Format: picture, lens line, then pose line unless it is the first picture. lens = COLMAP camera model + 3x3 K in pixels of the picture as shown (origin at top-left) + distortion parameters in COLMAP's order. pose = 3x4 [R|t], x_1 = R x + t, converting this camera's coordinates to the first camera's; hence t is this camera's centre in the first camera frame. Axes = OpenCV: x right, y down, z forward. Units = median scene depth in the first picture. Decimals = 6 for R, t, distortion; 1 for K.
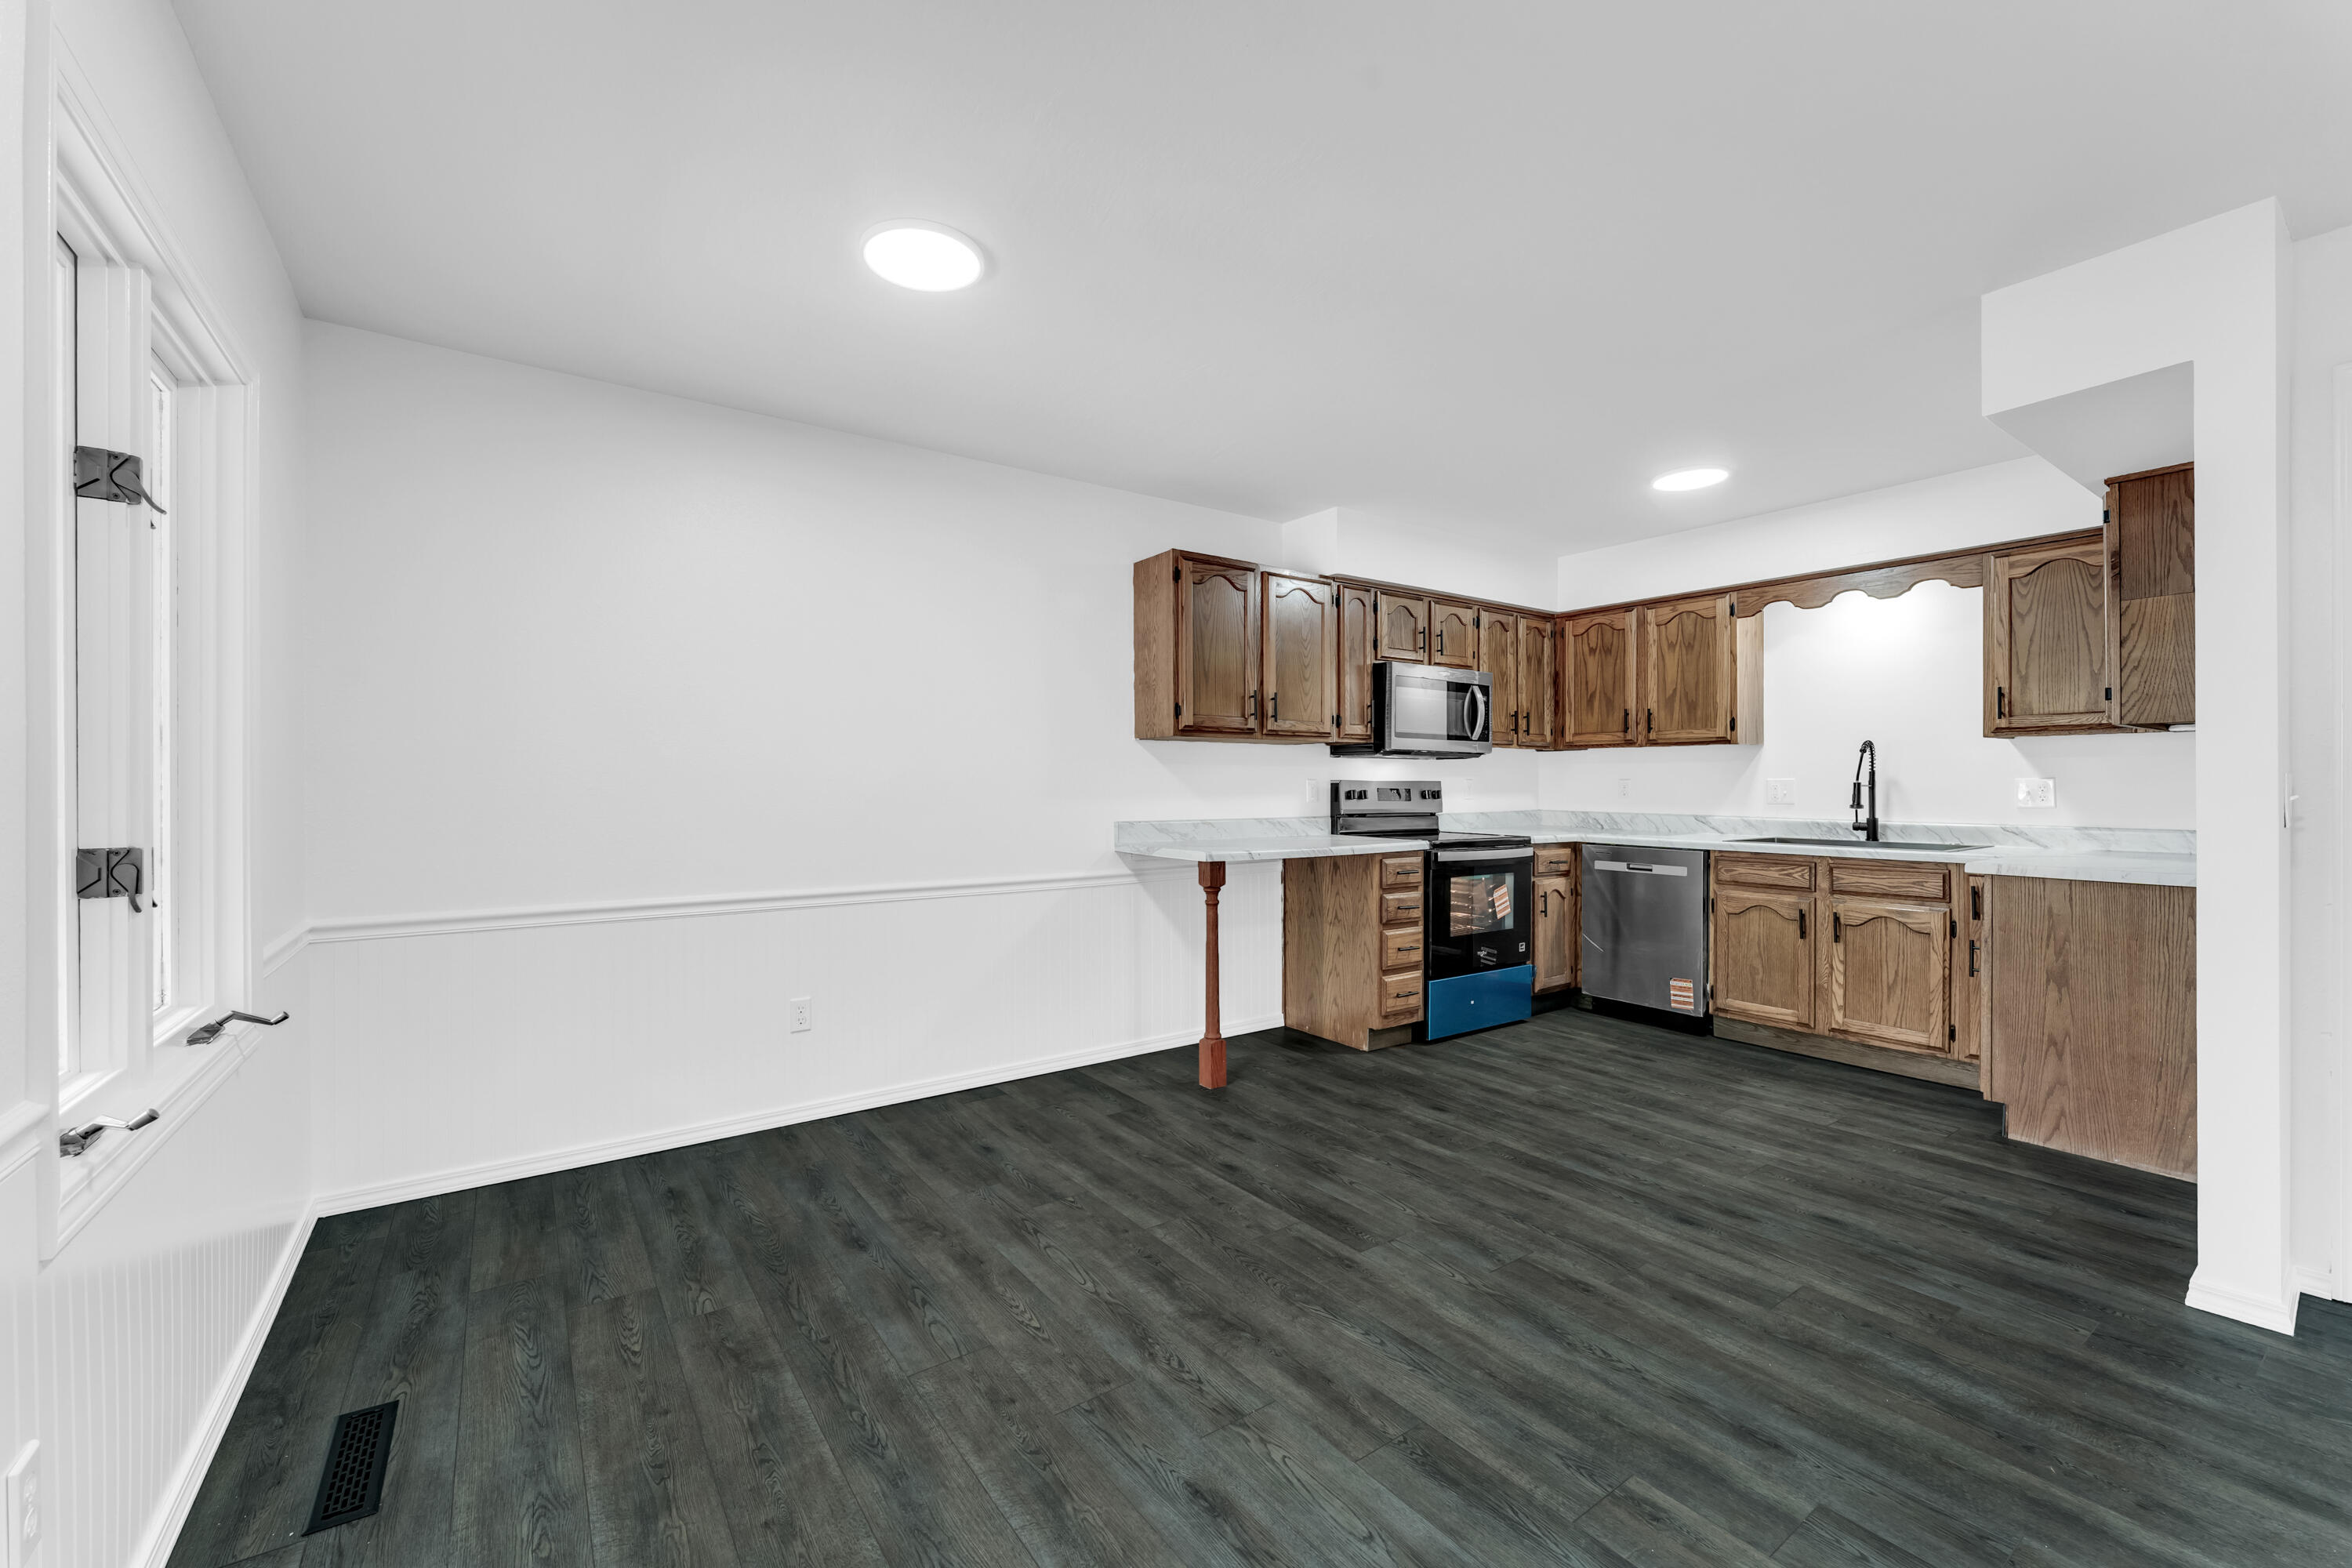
lens RADIAL K [[971.9, 0, 1177.6], [0, 971.9, 787.0], [0, 0, 1]] dist [0.003167, -0.002108]
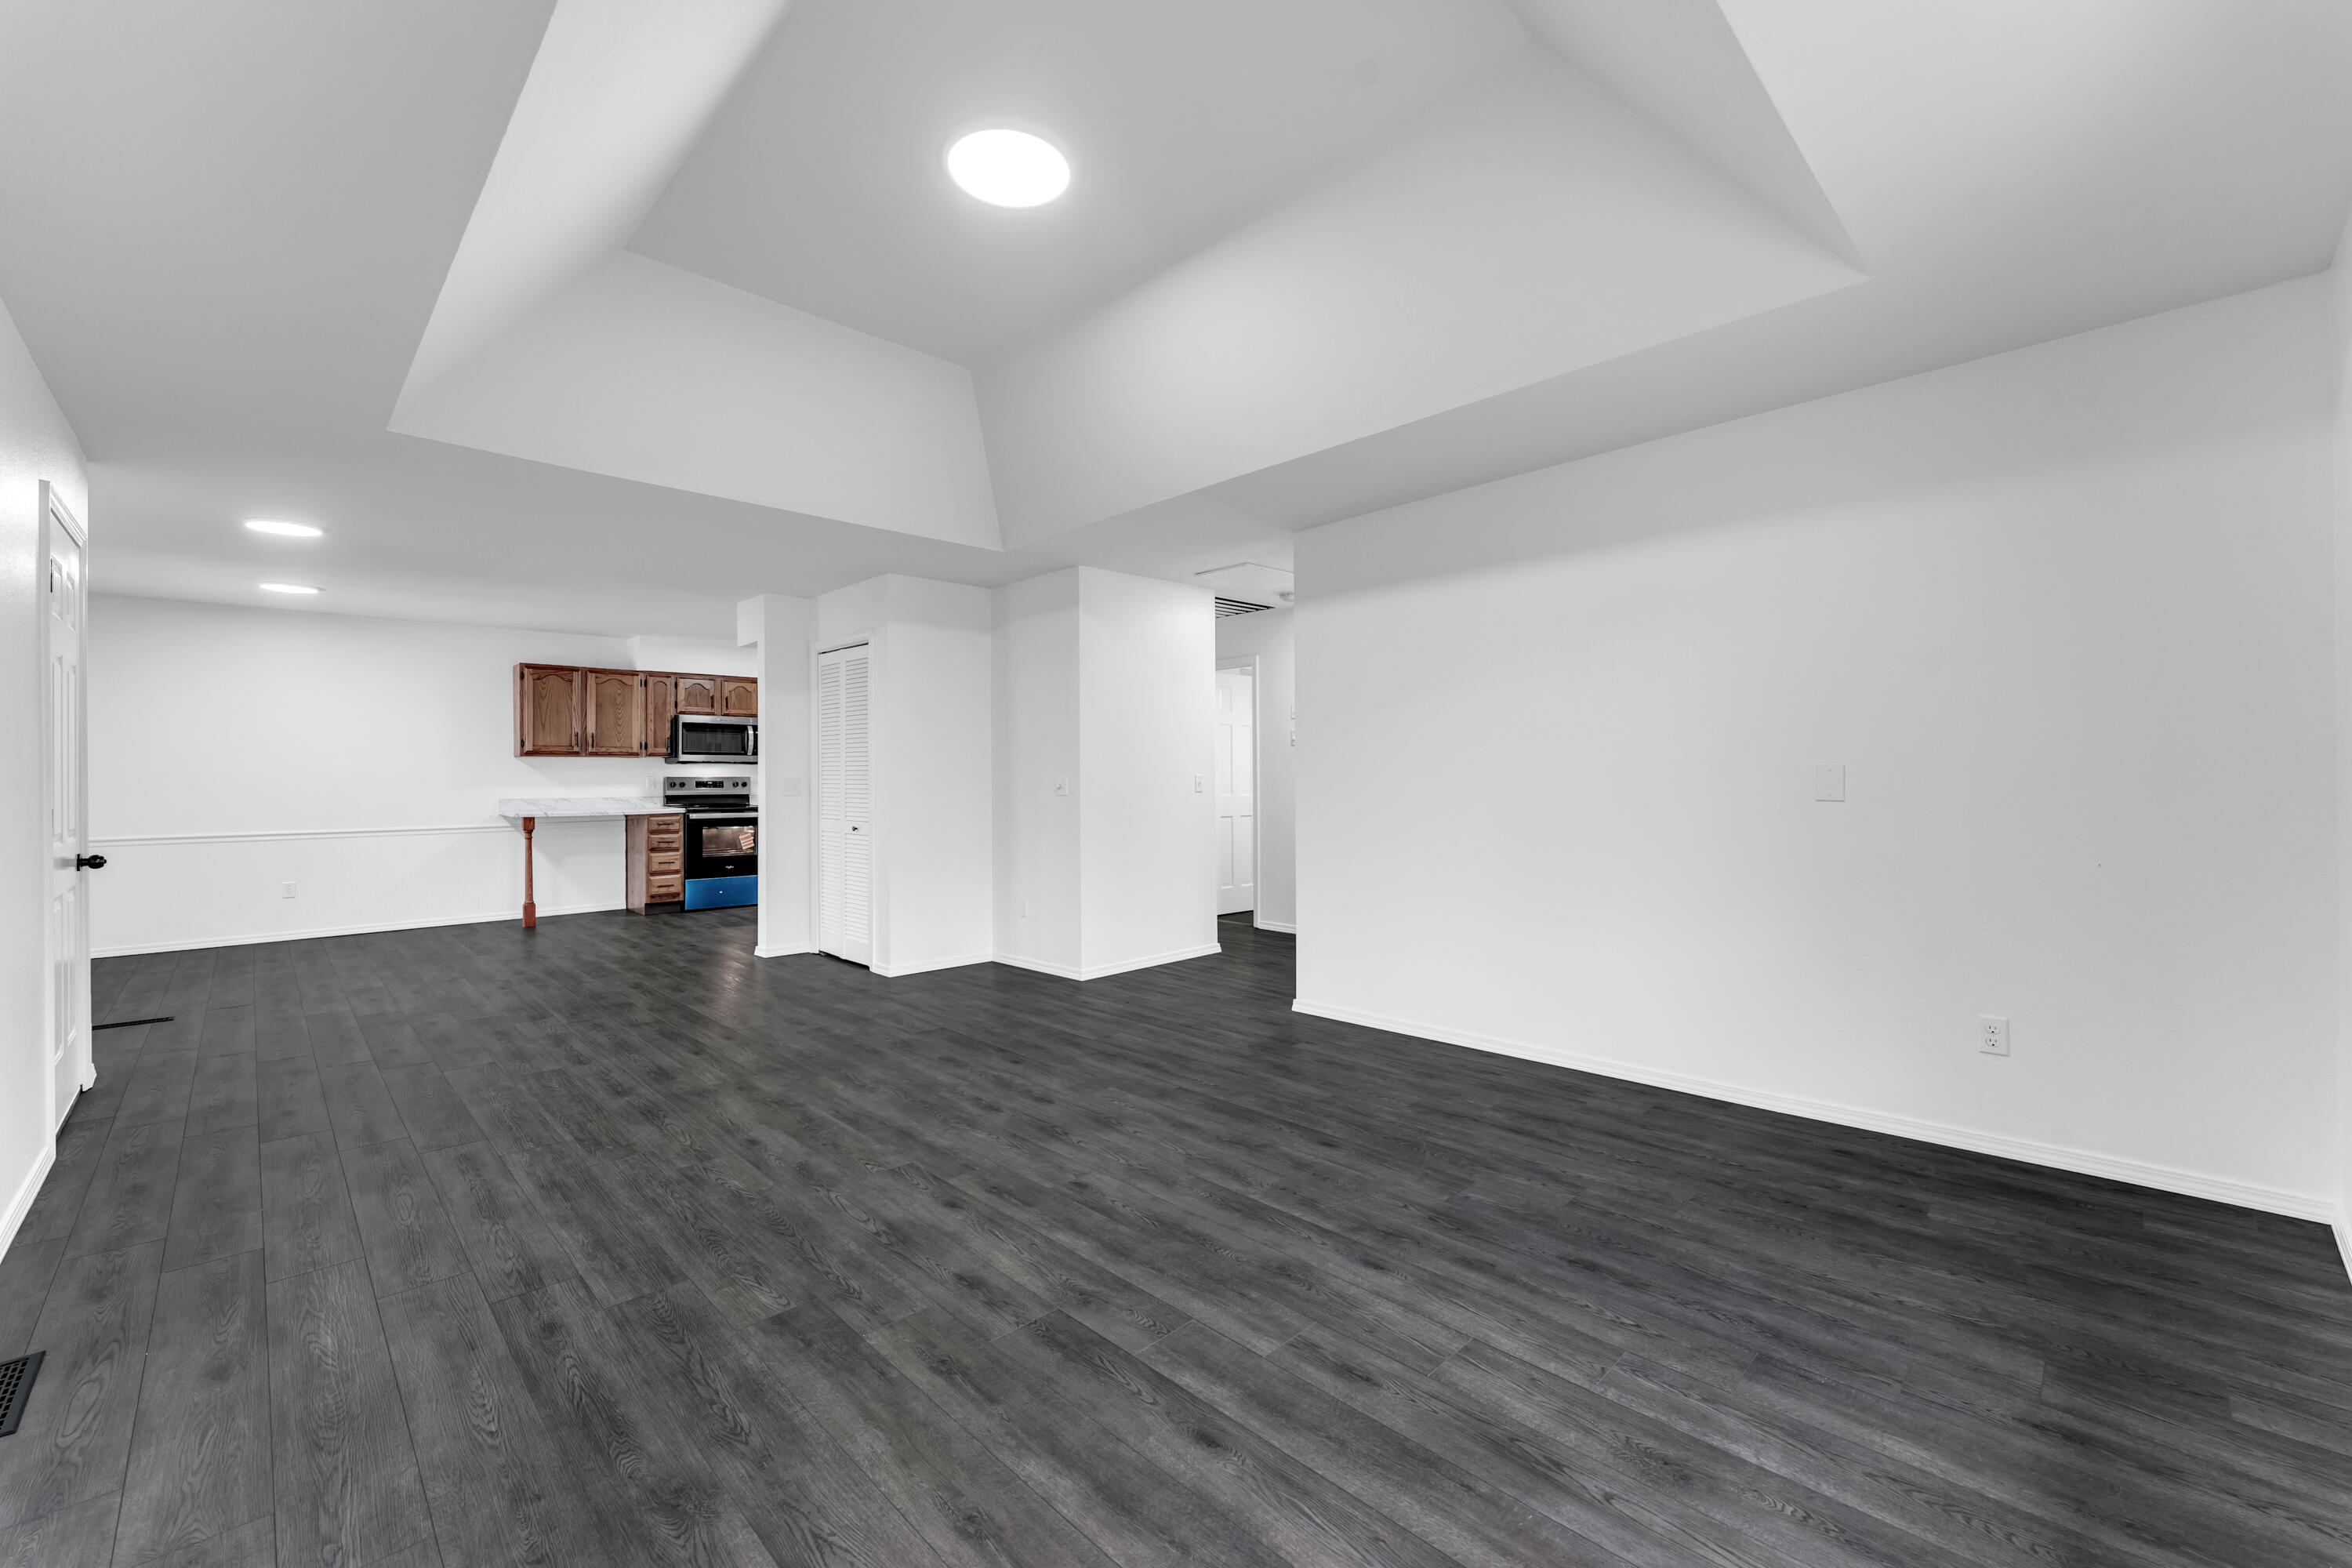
lens RADIAL K [[944.6, 0, 1169.9], [0, 944.6, 765.8], [0, 0, 1]] dist [-0.000719, -0.001204]
pose [[0.985913, -0.005262, 0.167178, 0.981128], [0.007625, 0.999880, -0.013500, 0.004057], [-0.167087, 0.014584, 0.985834, -1.131156]]
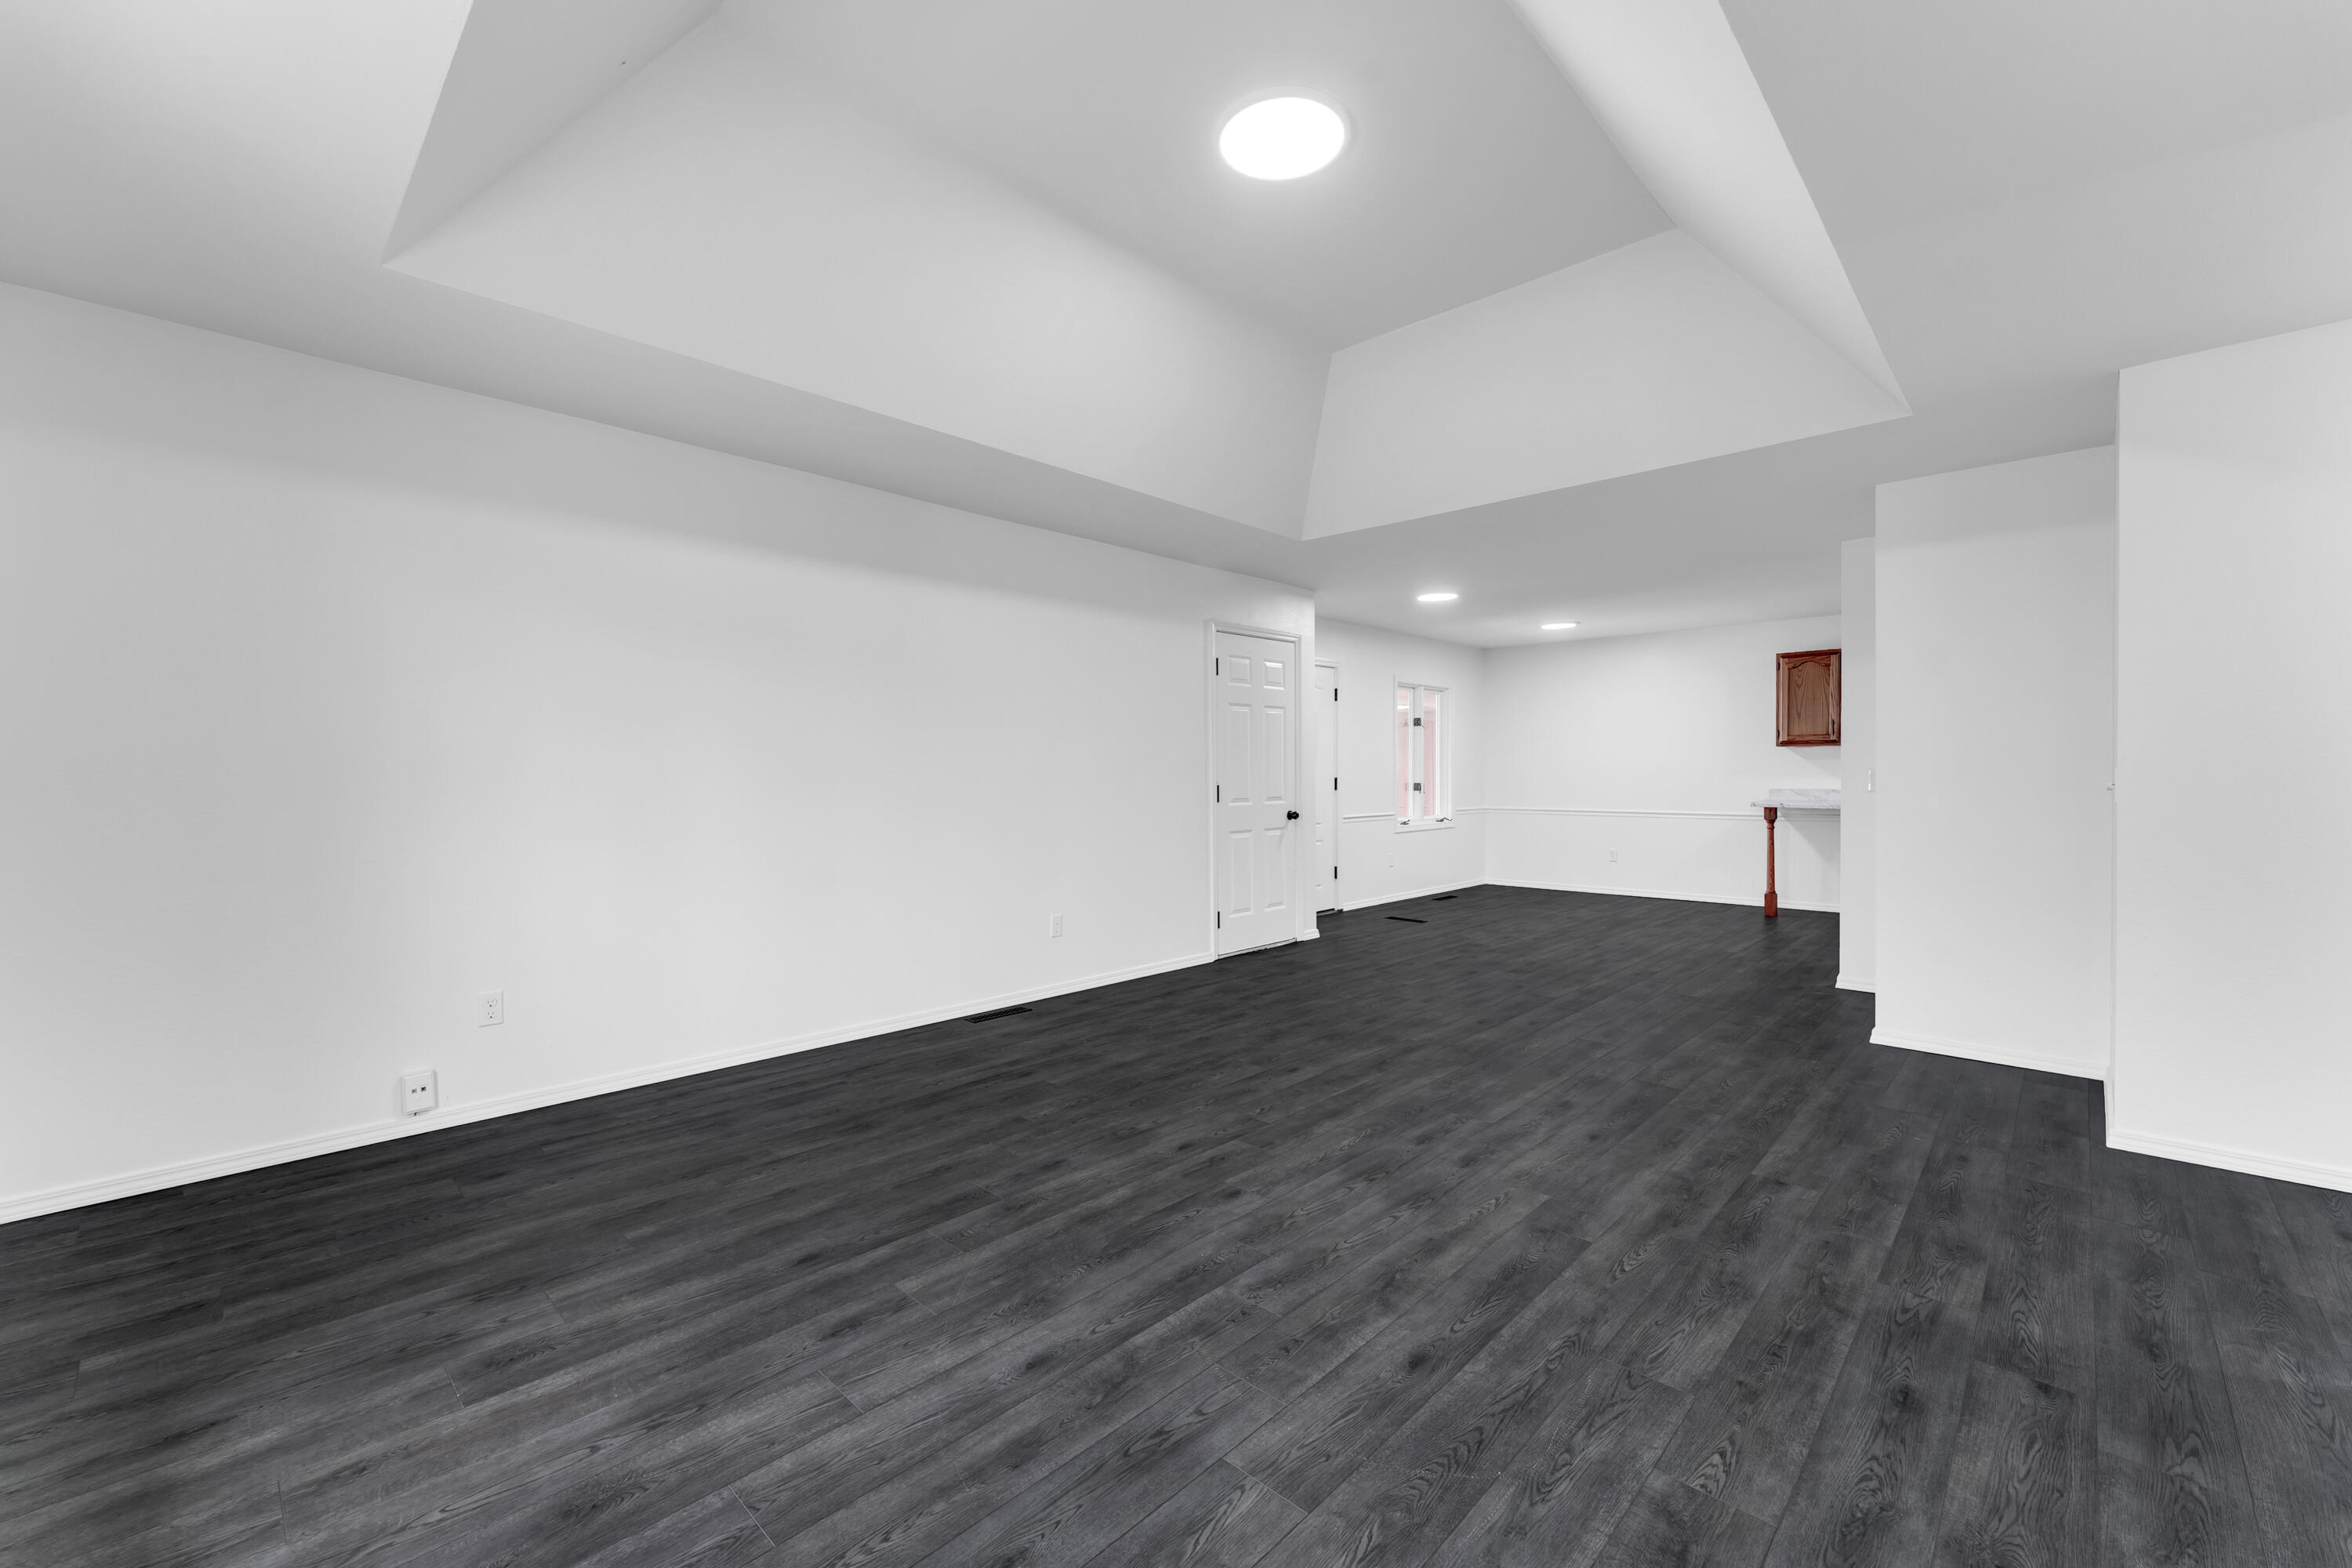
lens RADIAL K [[944.6, 0, 1164.8], [0, 944.6, 781.4], [0, 0, 1]] dist [-0.000719, -0.001204]
pose [[0.199207, 0.007395, -0.979930, 1.649773], [0.000282, 0.999971, 0.007604, 0.004788], [0.979957, -0.001791, 0.199199, -0.630511]]
